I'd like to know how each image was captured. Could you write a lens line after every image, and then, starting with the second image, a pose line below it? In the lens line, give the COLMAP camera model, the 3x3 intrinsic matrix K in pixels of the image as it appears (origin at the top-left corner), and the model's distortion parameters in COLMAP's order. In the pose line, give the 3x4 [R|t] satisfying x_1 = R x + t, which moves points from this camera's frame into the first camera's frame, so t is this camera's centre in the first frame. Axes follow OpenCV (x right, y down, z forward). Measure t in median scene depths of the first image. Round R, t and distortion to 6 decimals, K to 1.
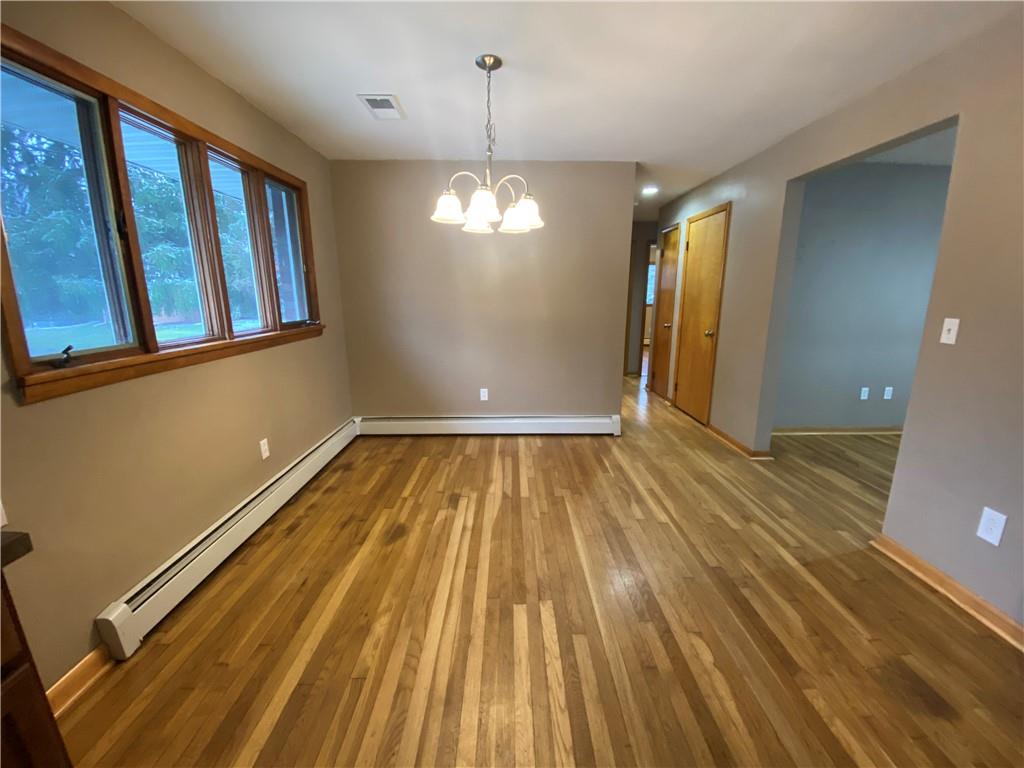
lens RADIAL K [[411.3, 0, 512.0], [0, 411.3, 384.0], [0, 0, 1]] dist [0.001118, -0.015212]
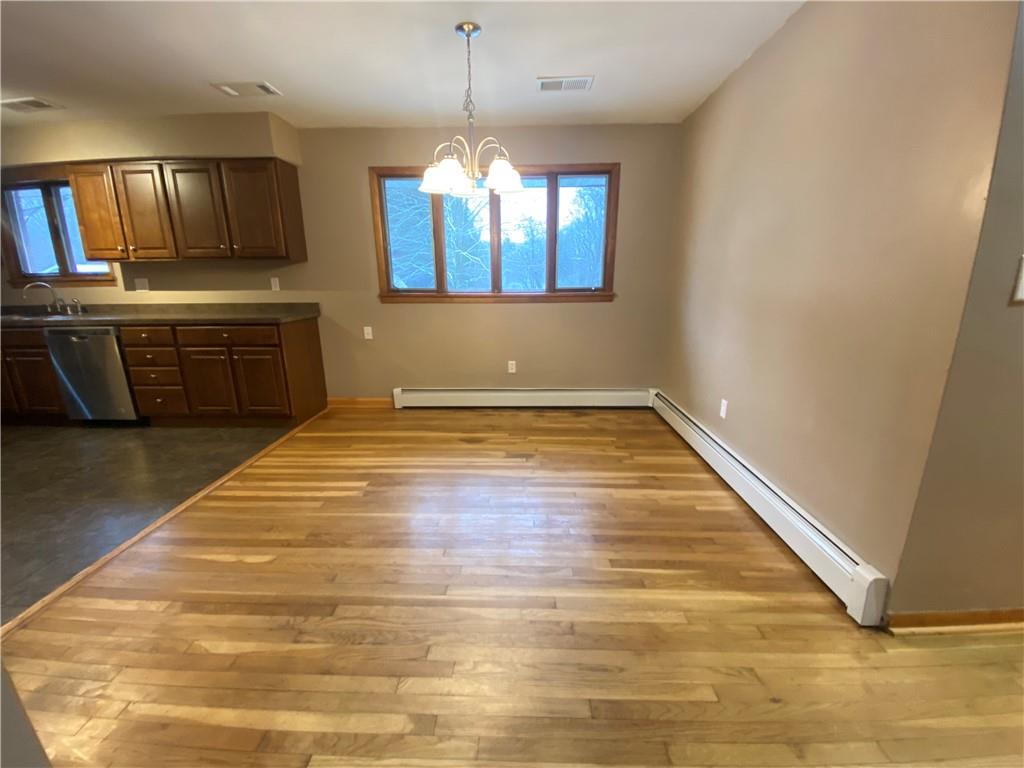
lens RADIAL K [[411.3, 0, 512.0], [0, 411.3, 384.0], [0, 0, 1]] dist [0.001118, -0.015212]
pose [[-0.031262, 0.252579, -0.967071, 1.099949], [-0.211636, 0.943933, 0.253377, -0.209128], [0.976848, 0.212588, 0.023946, 1.197050]]
